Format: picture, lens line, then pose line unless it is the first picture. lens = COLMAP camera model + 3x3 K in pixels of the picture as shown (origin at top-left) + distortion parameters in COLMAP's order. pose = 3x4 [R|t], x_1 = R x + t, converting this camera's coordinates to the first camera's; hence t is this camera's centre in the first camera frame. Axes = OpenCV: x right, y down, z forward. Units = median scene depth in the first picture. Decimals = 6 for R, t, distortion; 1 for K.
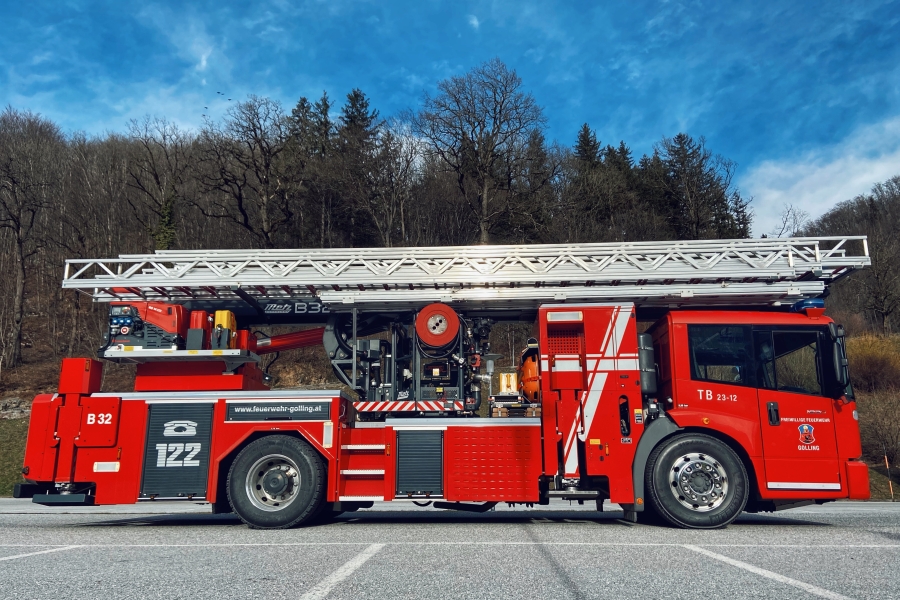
lens RADIAL K [[664.2, 0, 450.0], [0, 664.2, 300.0], [0, 0, 1]] dist [0.103128, -0.130501]
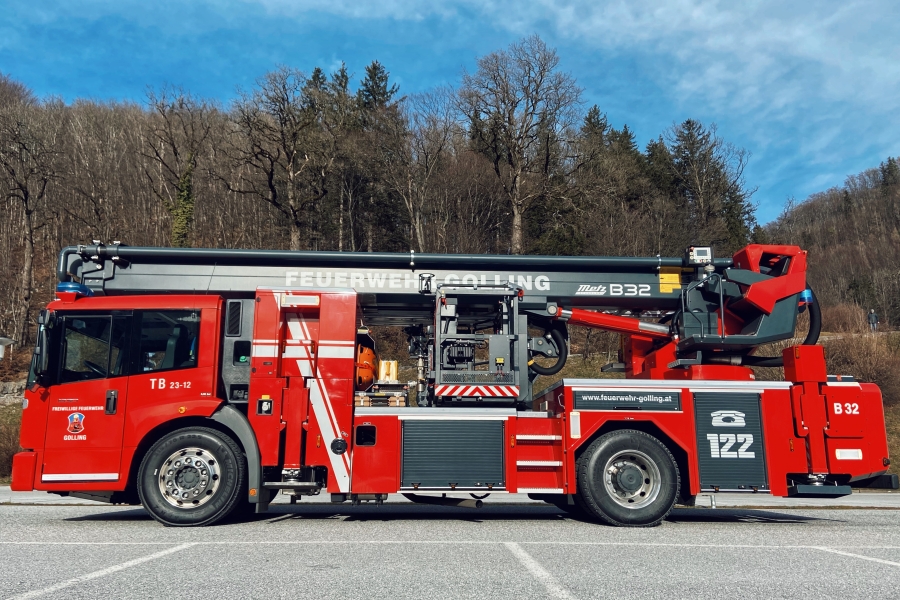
lens RADIAL K [[690.2, 0, 450.0], [0, 690.2, 300.0], [0, 0, 1]] dist [0.119450, -0.185874]
pose [[0.998778, 0.020557, 0.044946, -0.558048], [-0.021490, 0.999561, 0.020386, 0.006393], [-0.044508, -0.021327, 0.998781, 0.014612]]
